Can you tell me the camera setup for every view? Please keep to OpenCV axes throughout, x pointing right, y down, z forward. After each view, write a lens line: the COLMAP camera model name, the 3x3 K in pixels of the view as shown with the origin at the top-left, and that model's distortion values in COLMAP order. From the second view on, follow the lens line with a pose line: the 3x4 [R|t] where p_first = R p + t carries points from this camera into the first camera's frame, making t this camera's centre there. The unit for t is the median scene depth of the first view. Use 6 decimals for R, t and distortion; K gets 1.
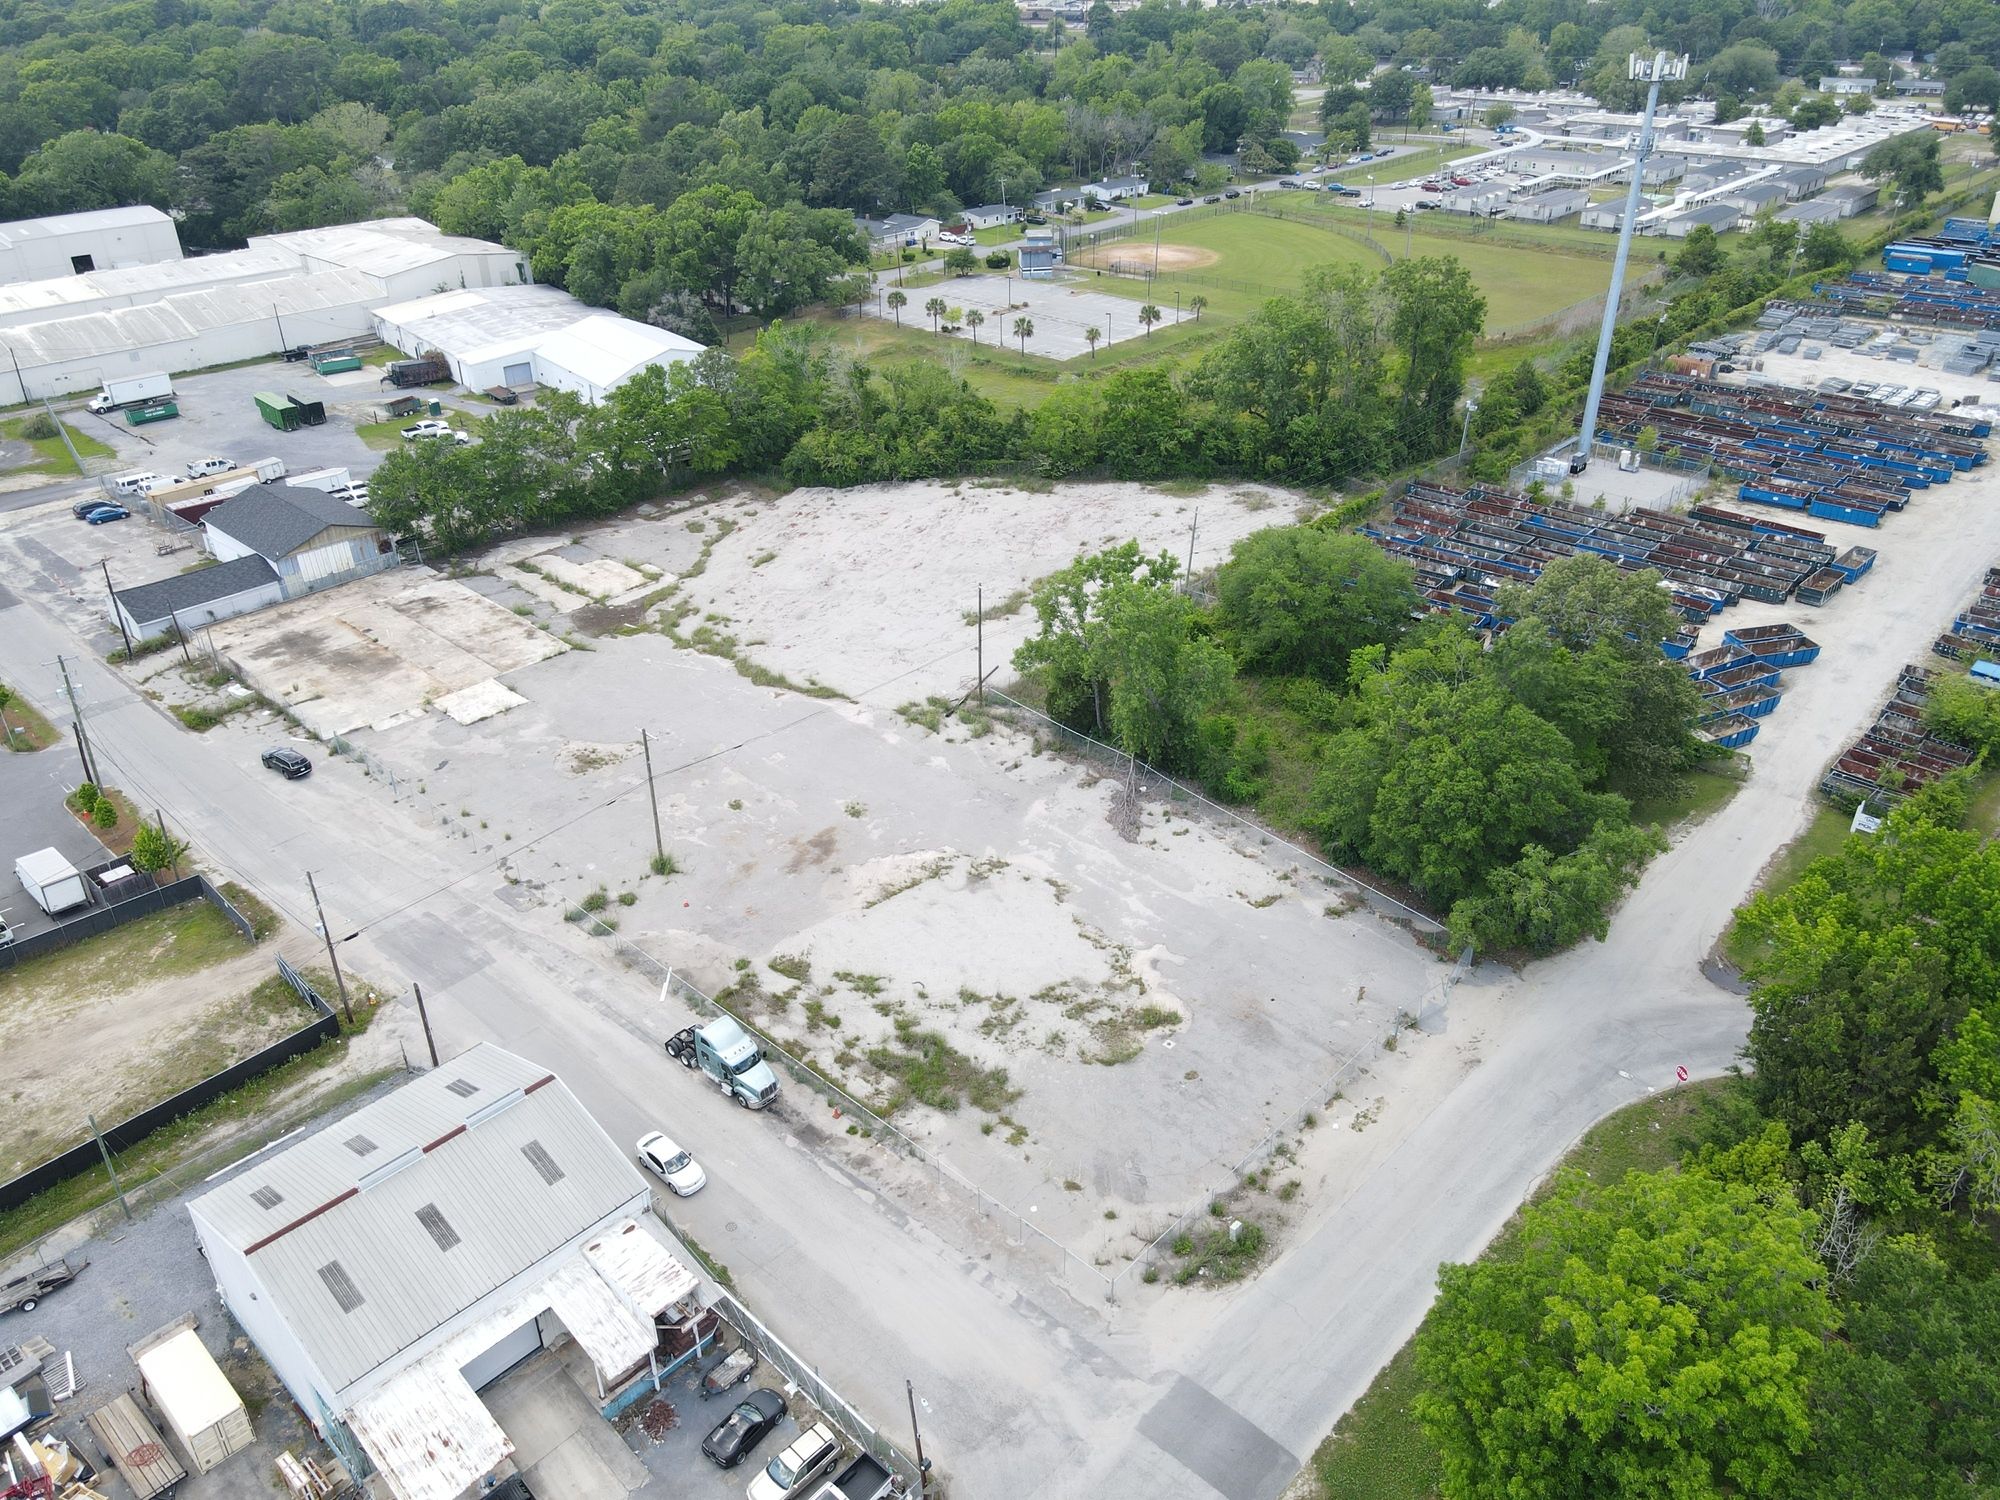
lens RADIAL K [[1420.5, 0, 1091.7], [0, 1420.5, 755.8], [0, 0, 1]] dist [-0.008529, 0.037105]
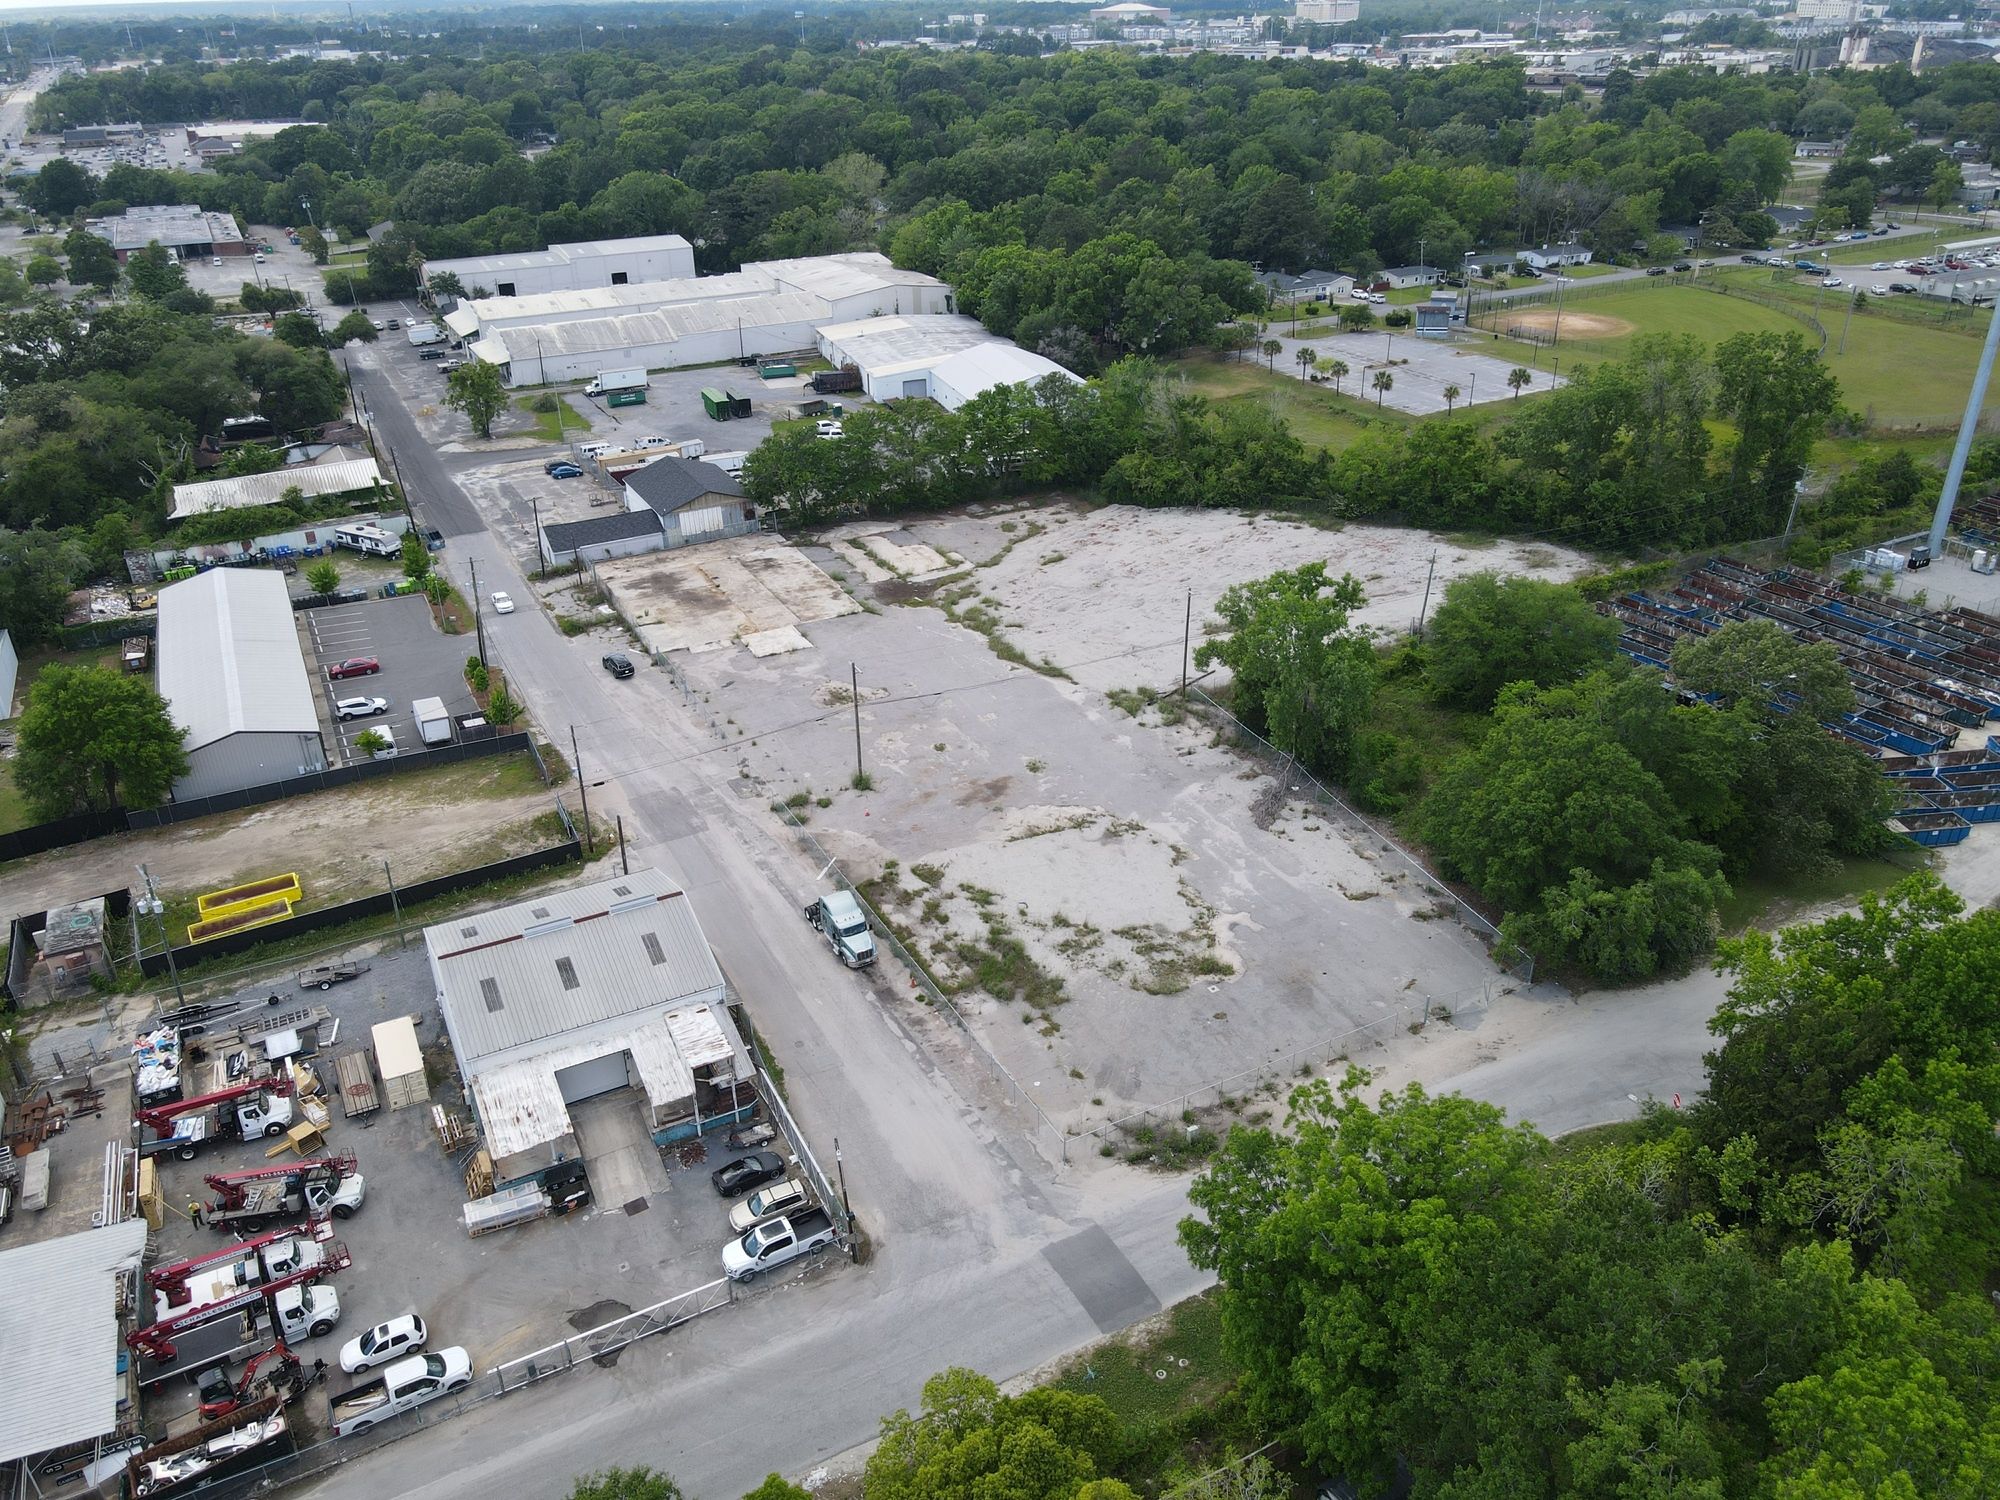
lens RADIAL K [[1420.5, 0, 1091.7], [0, 1420.5, 755.8], [0, 0, 1]] dist [-0.008529, 0.037105]
pose [[0.951962, 0.141278, -0.271678, 0.141634], [-0.150983, 0.988422, -0.015046, 0.030448], [0.266406, 0.055342, 0.962271, -0.068653]]
